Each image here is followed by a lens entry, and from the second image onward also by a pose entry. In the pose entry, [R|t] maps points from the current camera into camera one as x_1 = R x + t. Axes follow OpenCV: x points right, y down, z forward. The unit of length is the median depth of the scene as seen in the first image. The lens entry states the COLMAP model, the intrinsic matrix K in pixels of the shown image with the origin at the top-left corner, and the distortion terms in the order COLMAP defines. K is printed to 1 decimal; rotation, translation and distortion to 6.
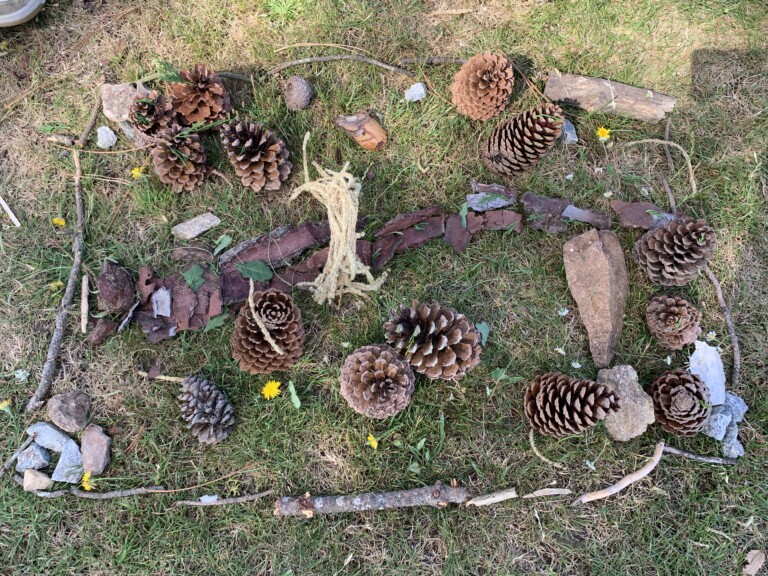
lens RADIAL K [[580.2, 0, 380.9], [0, 580.2, 288.0], [0, 0, 1]] dist [0.013272, -0.015935]
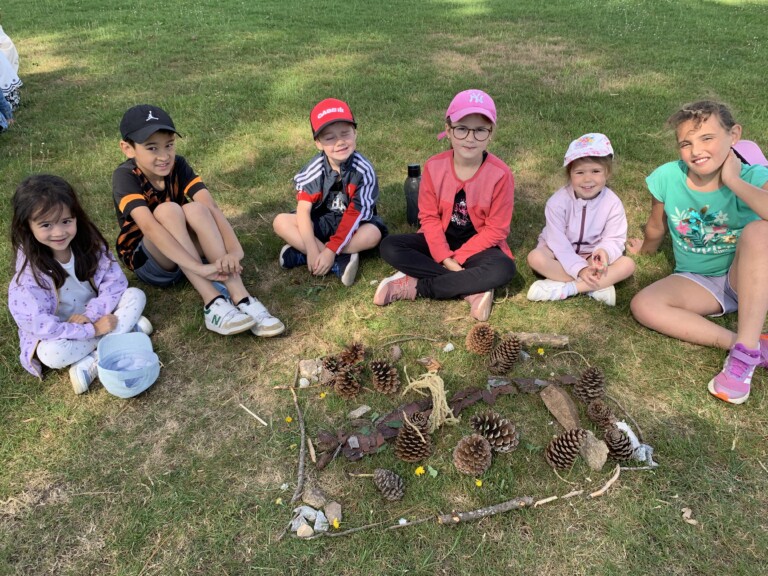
lens RADIAL K [[580.2, 0, 386.1], [0, 580.2, 286.8], [0, 0, 1]] dist [0.013272, -0.015935]
pose [[0.985729, -0.101736, 0.134121, -0.474163], [0.163471, 0.768744, -0.618312, 0.842523], [-0.040200, 0.631413, 0.774404, -0.837415]]
